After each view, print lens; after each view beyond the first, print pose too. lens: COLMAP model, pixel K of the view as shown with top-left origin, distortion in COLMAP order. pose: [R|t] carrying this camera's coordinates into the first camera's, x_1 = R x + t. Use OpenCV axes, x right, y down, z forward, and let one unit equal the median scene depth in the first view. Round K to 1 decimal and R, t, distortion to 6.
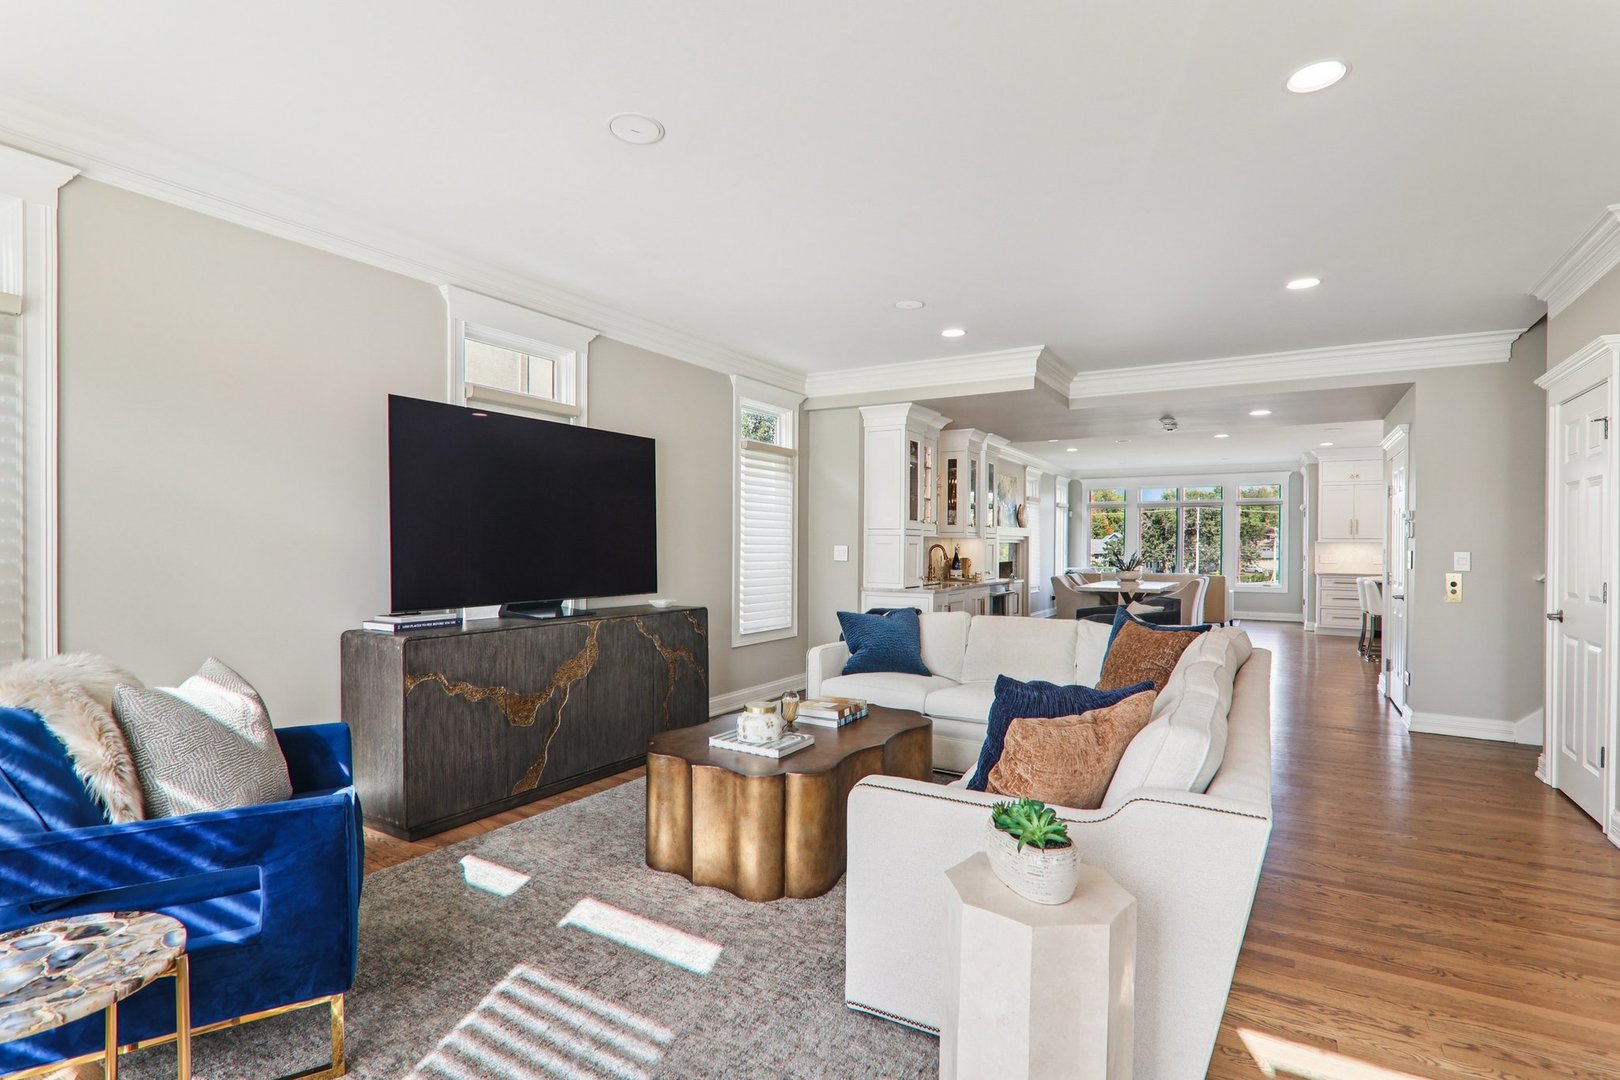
lens RADIAL K [[761.7, 0, 817.6], [0, 761.7, 549.0], [0, 0, 1]] dist [-0.020259, -0.000111]
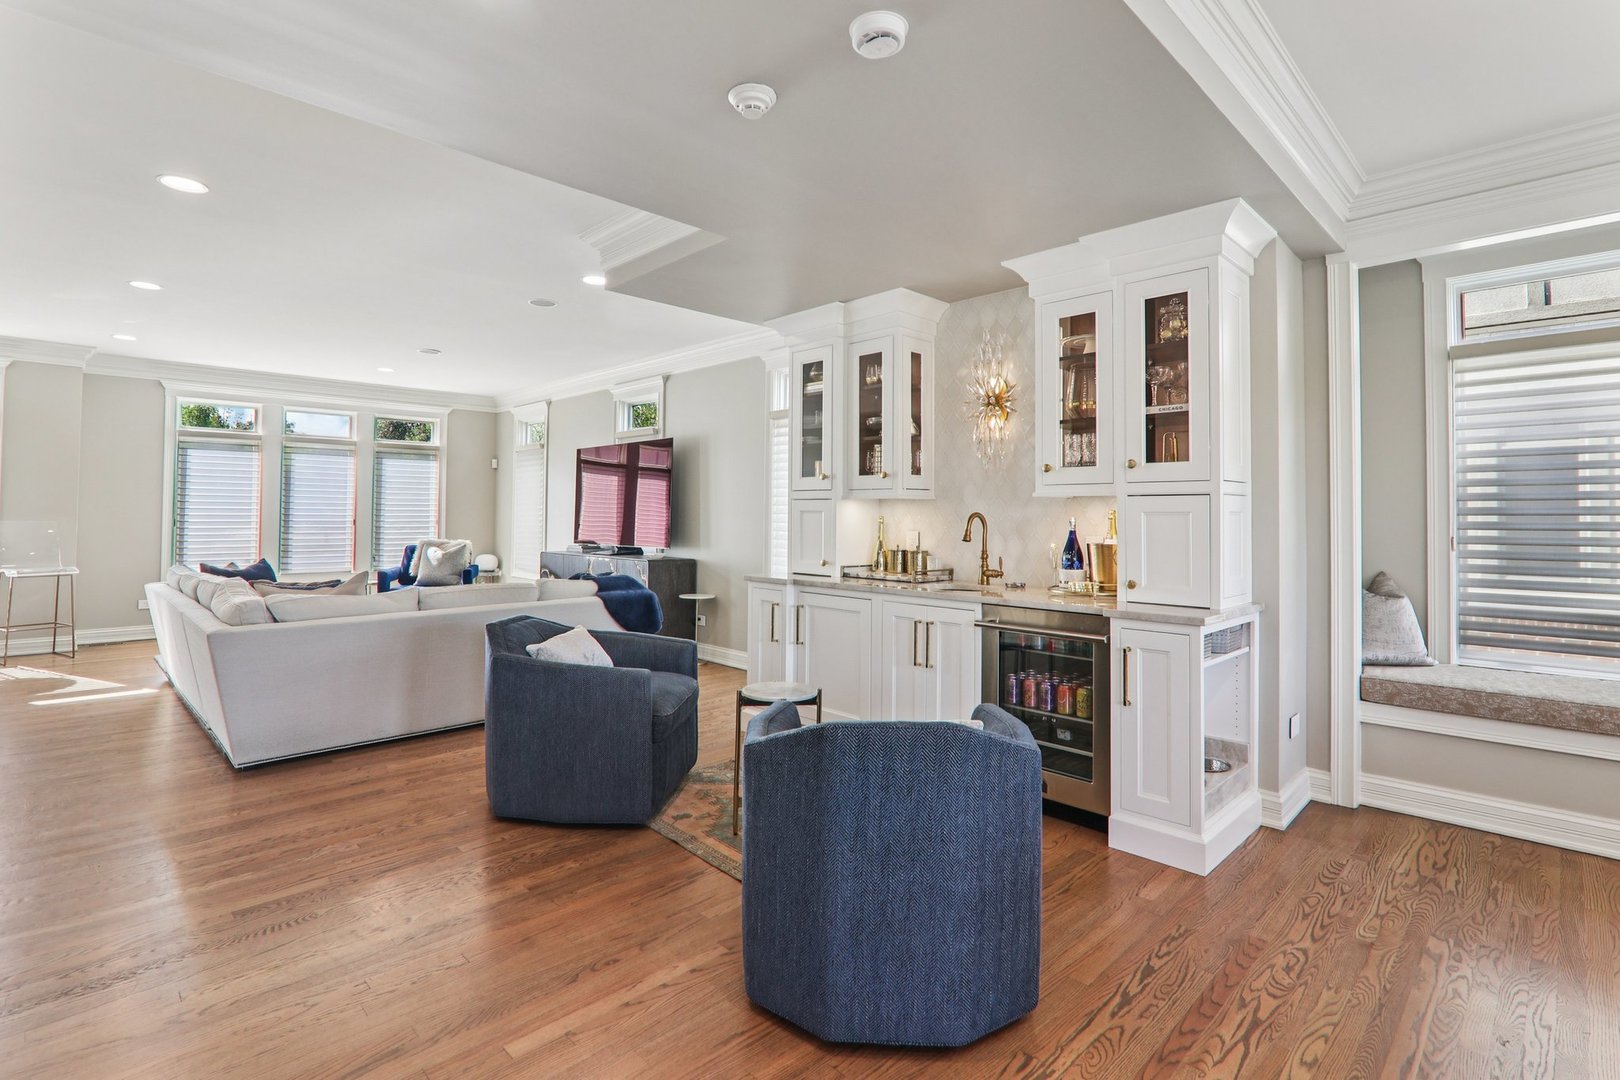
lens RADIAL K [[778.2, 0, 810.4], [0, 778.2, 495.0], [0, 0, 1]] dist [-0.001112, -0.000403]
pose [[-0.249725, -0.035299, -0.967673, 1.368935], [-0.014491, 0.999360, -0.032715, 0.002799], [0.968208, 0.005853, -0.250077, 2.006730]]
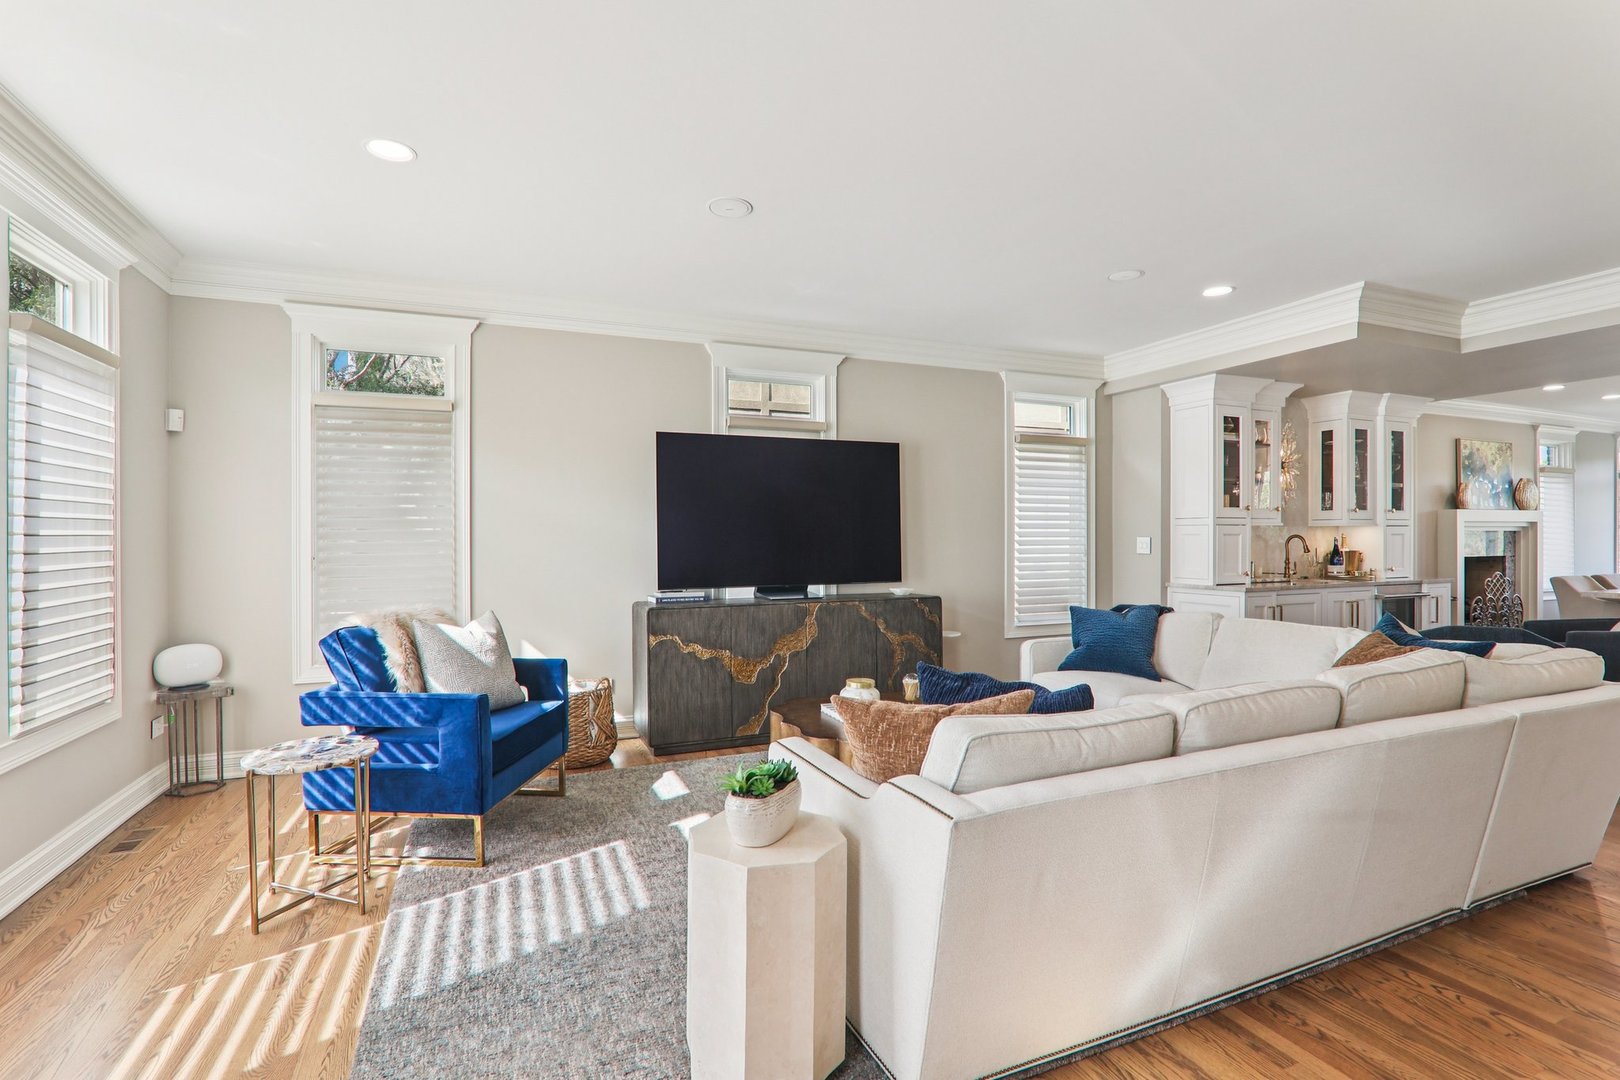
lens RADIAL K [[750.1, 0, 813.0], [0, 750.1, 541.8], [0, 0, 1]] dist [-0.017840, 0.000050]
pose [[0.807314, -0.007074, -0.590079, 0.413934], [0.006364, 0.999974, -0.003281, 0.002237], [0.590088, -0.001106, 0.807339, 0.053593]]
